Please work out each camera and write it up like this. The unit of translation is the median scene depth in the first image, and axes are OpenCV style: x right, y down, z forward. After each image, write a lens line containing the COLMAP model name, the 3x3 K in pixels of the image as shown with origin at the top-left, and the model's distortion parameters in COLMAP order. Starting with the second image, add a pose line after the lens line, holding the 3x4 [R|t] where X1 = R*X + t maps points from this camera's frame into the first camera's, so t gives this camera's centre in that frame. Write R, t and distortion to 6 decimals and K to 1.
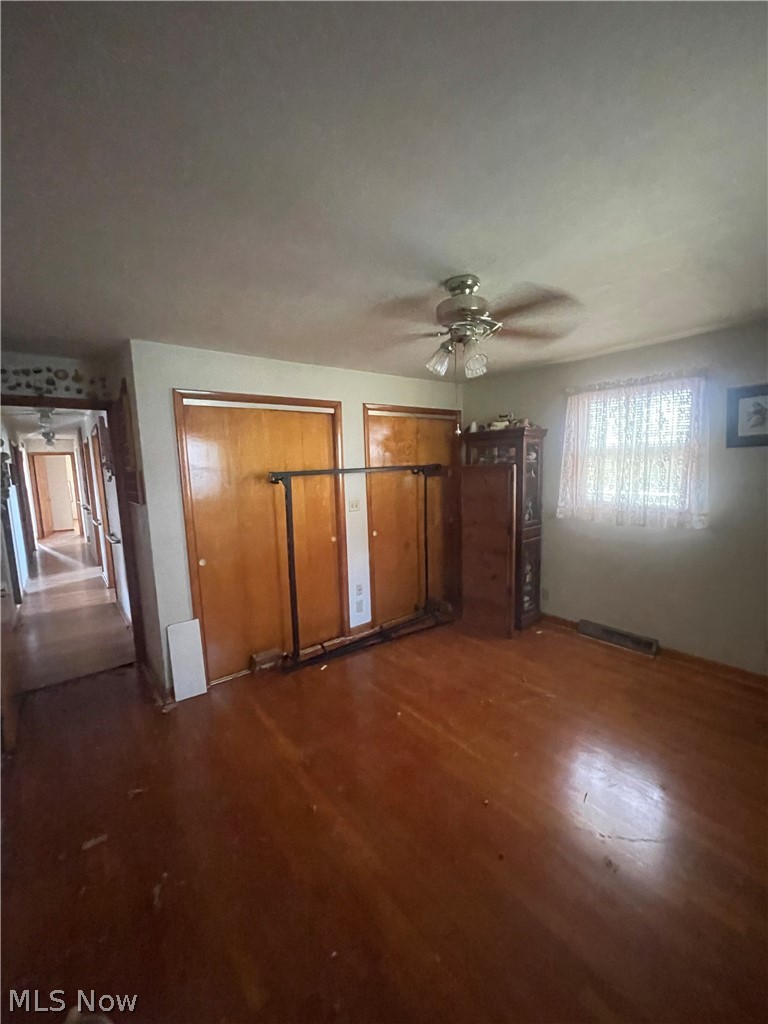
lens RADIAL K [[413.1, 0, 387.6], [0, 413.1, 513.8], [0, 0, 1]] dist [-0.000107, -0.000006]
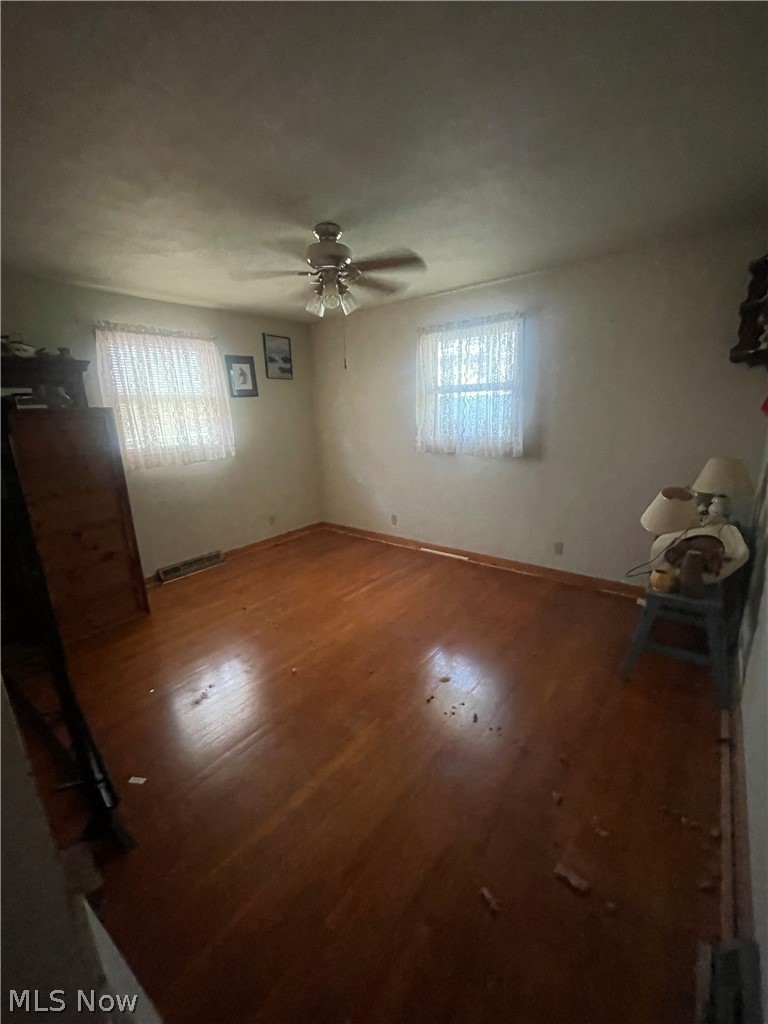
lens RADIAL K [[413.1, 0, 387.6], [0, 413.1, 513.8], [0, 0, 1]] dist [-0.000107, -0.000006]
pose [[-0.208364, -0.224940, 0.951833, -0.703798], [0.144818, 0.955371, 0.257478, -0.060843], [-0.967270, 0.191492, -0.166490, 0.738913]]
